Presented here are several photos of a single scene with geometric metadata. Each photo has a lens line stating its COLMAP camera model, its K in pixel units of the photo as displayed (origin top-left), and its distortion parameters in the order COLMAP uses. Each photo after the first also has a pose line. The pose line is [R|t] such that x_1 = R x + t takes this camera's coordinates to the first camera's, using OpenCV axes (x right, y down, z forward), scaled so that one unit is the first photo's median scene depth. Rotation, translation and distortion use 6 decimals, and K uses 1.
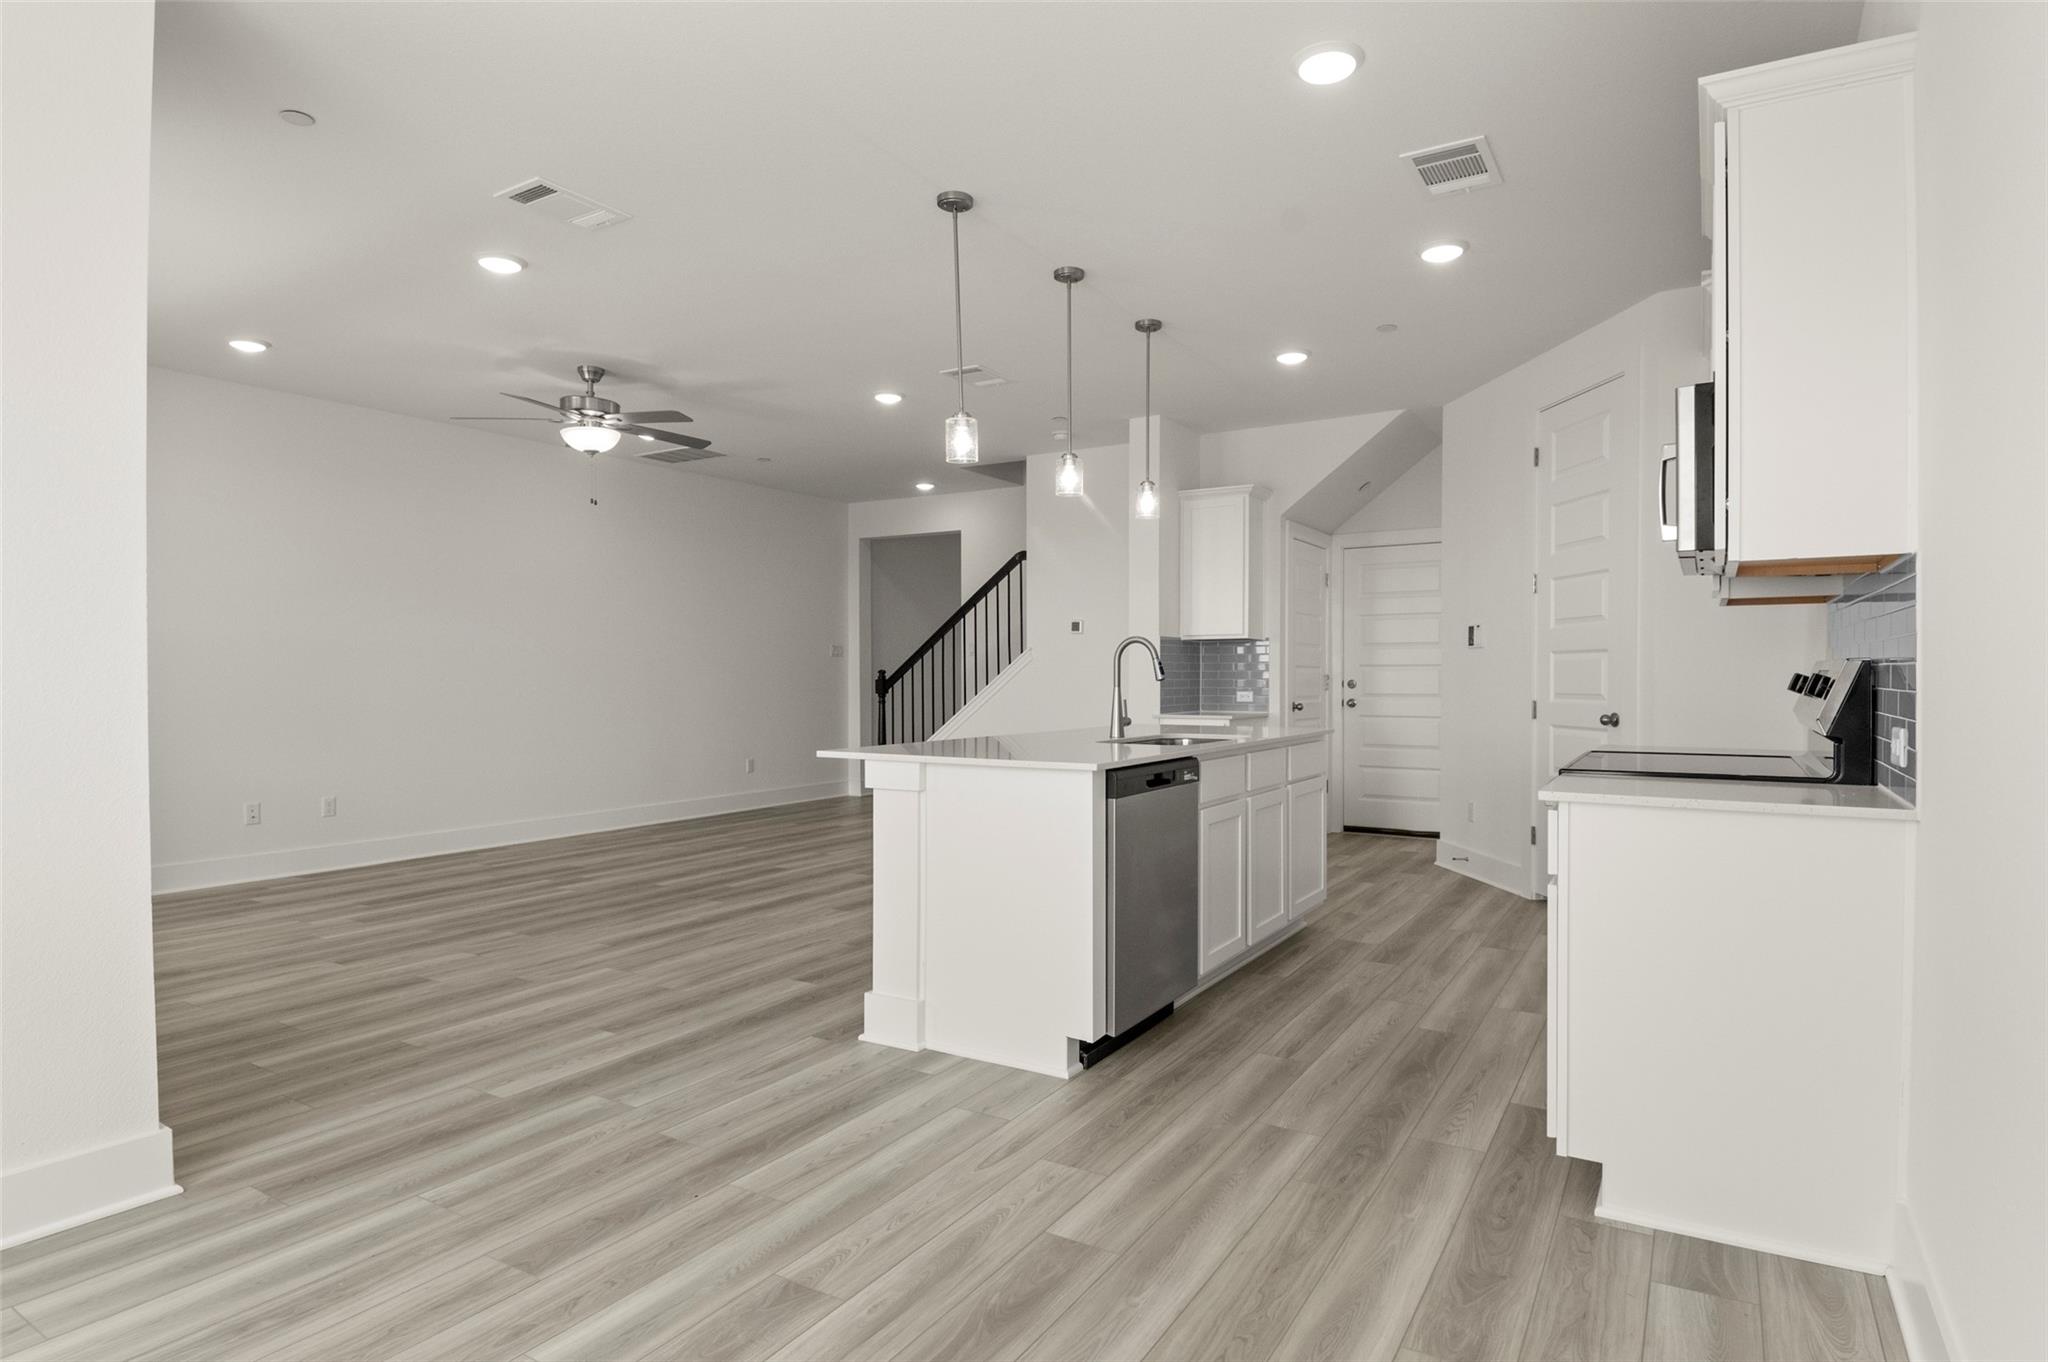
lens RADIAL K [[1087.4, 0, 1067.5], [0, 1087.4, 692.7], [0, 0, 1]] dist [0.033129, -0.046990]
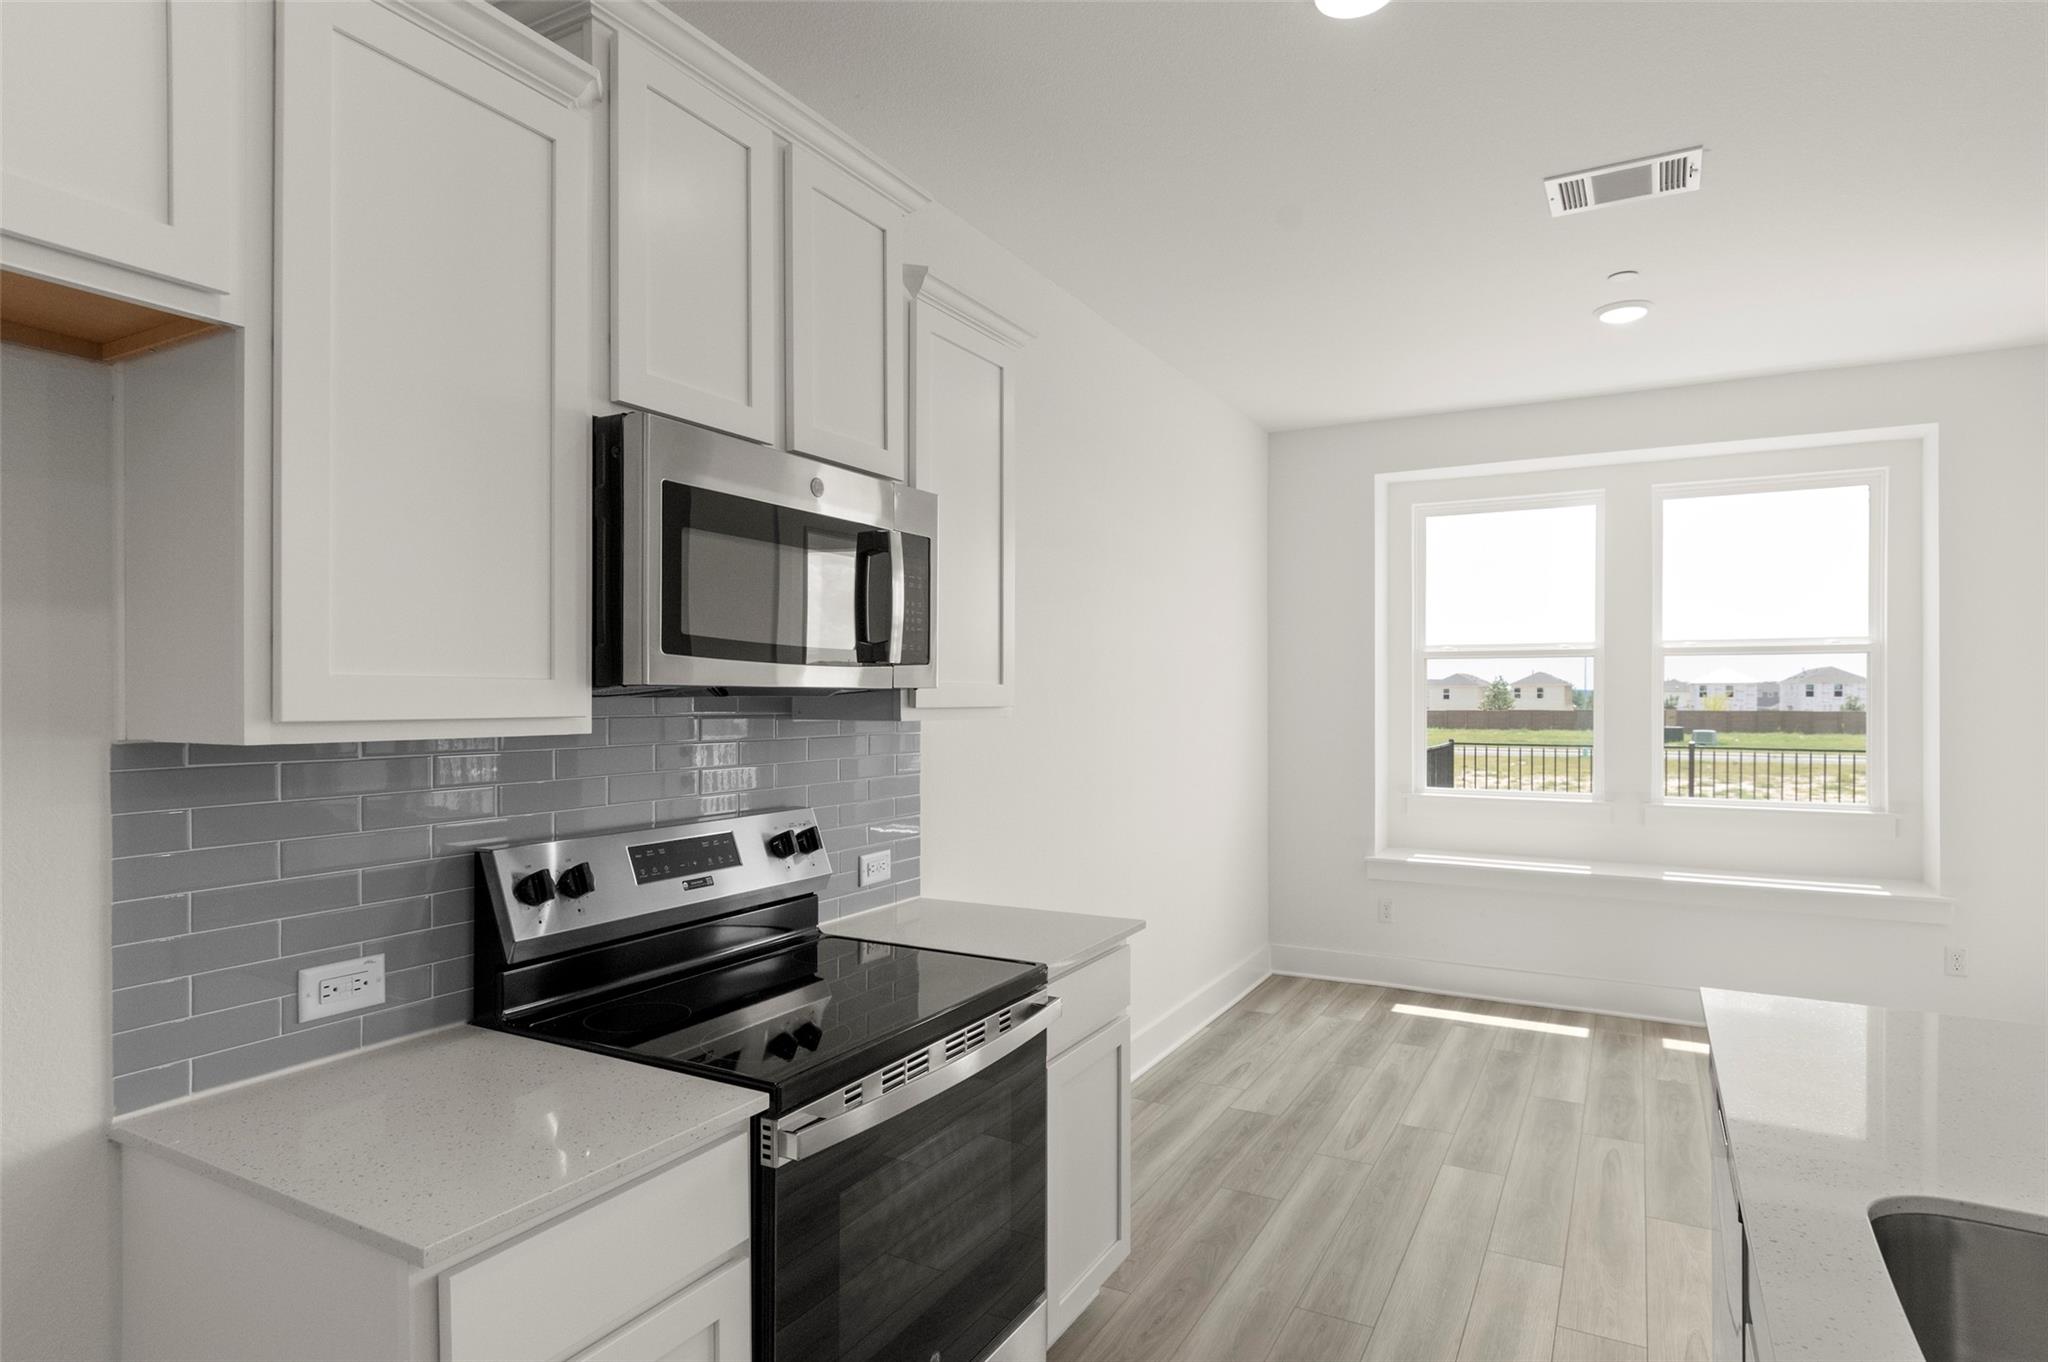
lens RADIAL K [[1094.6, 0, 1058.9], [0, 1094.6, 708.0], [0, 0, 1]] dist [0.007925, -0.010519]
pose [[-0.999167, 0.005419, -0.040446, 0.237129], [0.004318, 0.999619, 0.027253, -0.065406], [0.040578, 0.027056, -0.998810, 0.883531]]
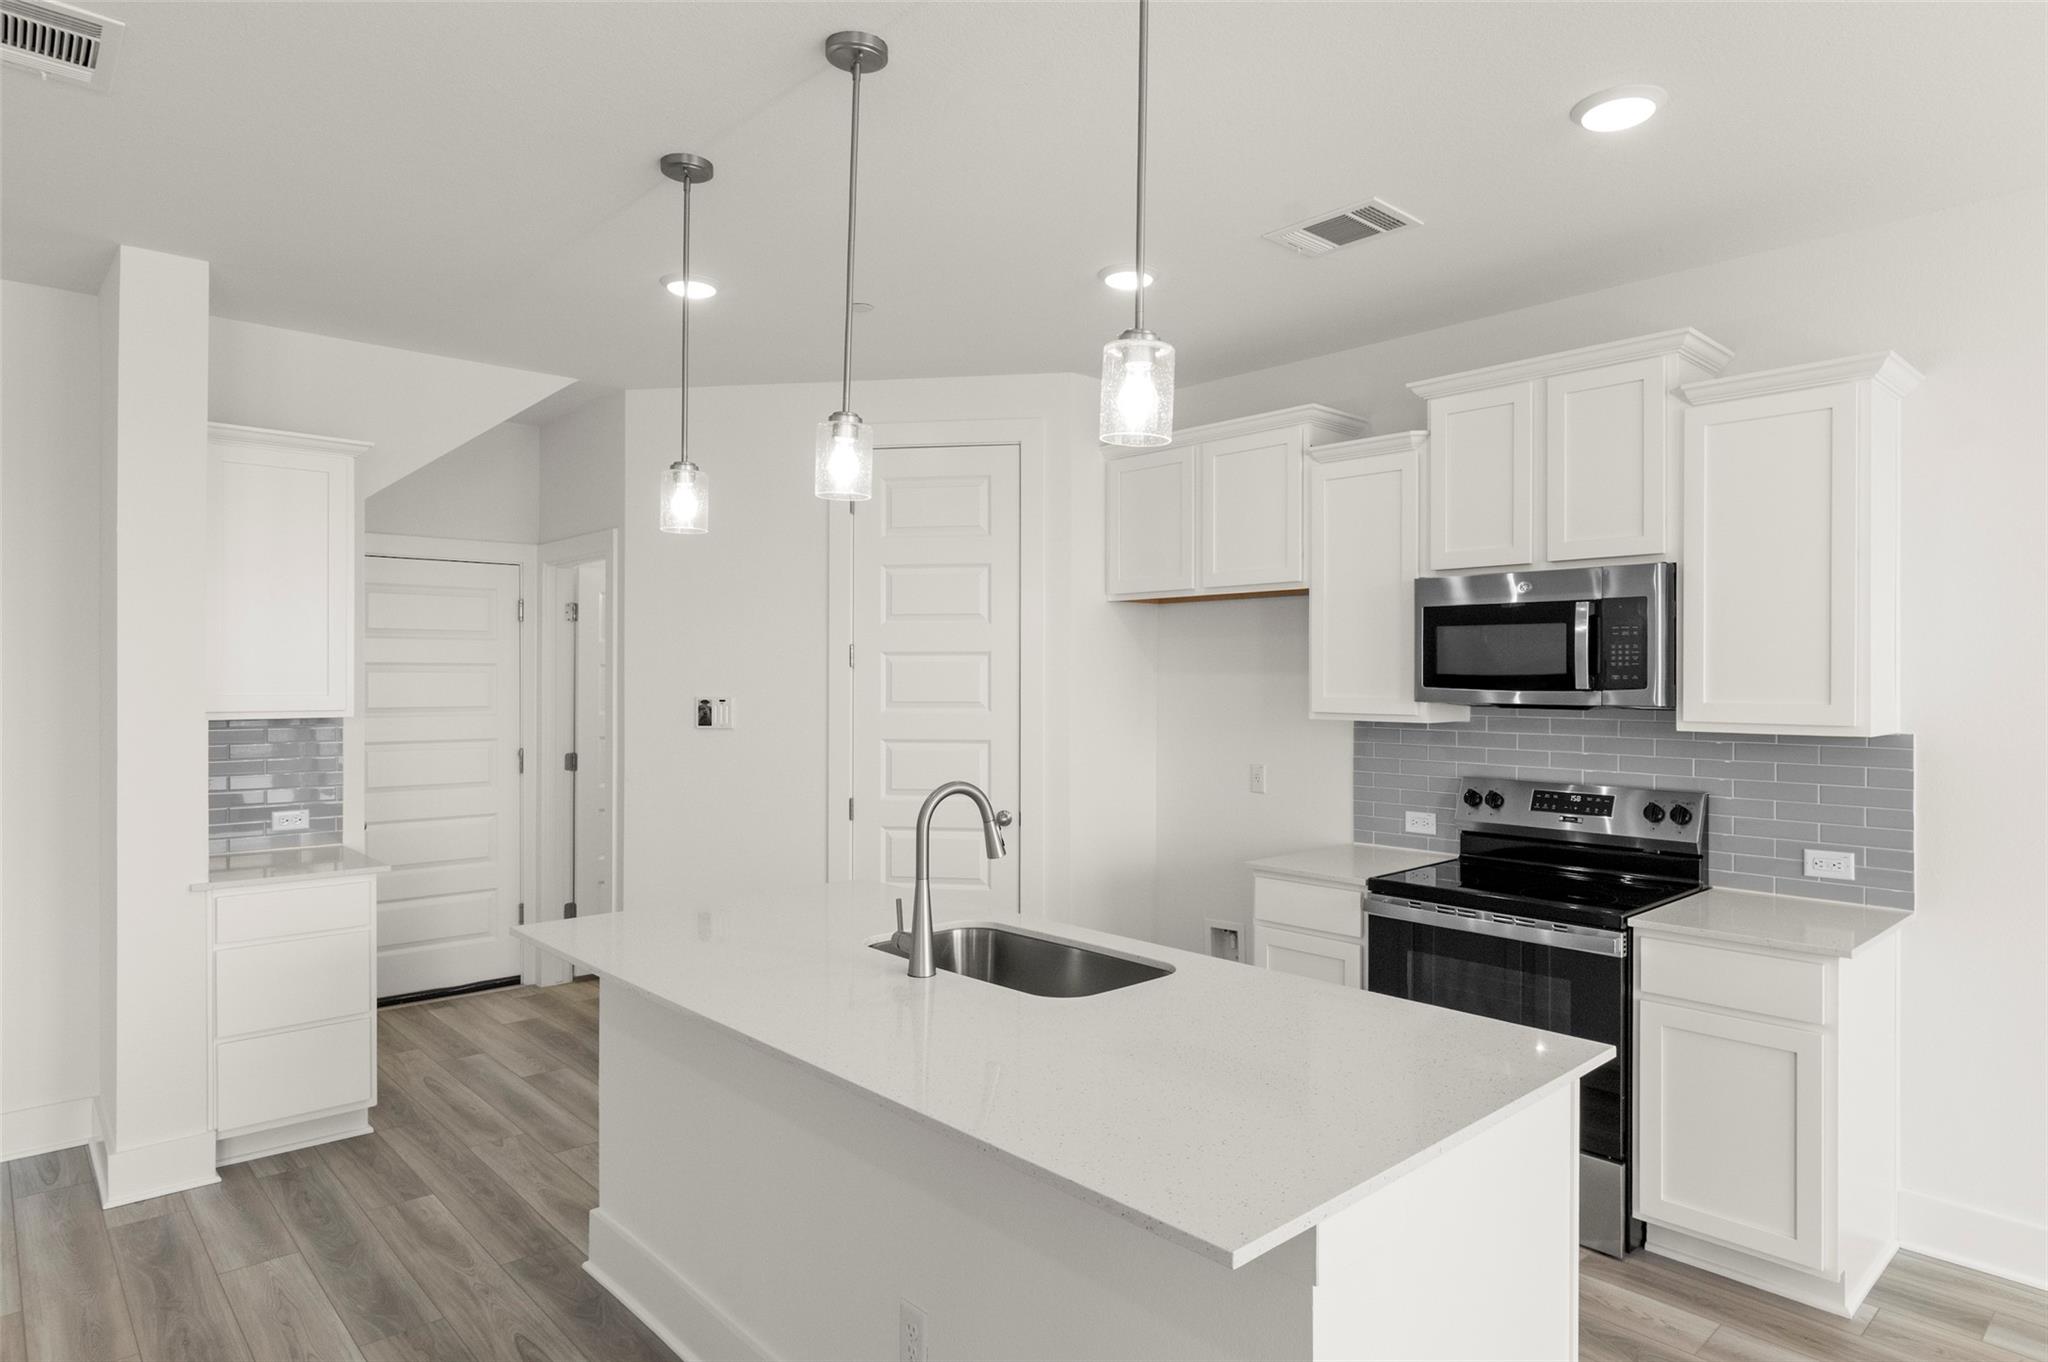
lens RADIAL K [[1169.0, 0, 1065.3], [0, 1169.0, 675.9], [0, 0, 1]] dist [-0.000734, -0.000753]
pose [[0.280513, 0.005426, 0.959835, -0.372153], [0.011937, 0.999887, -0.009141, -0.075191], [-0.959776, 0.014021, 0.280416, 0.597284]]
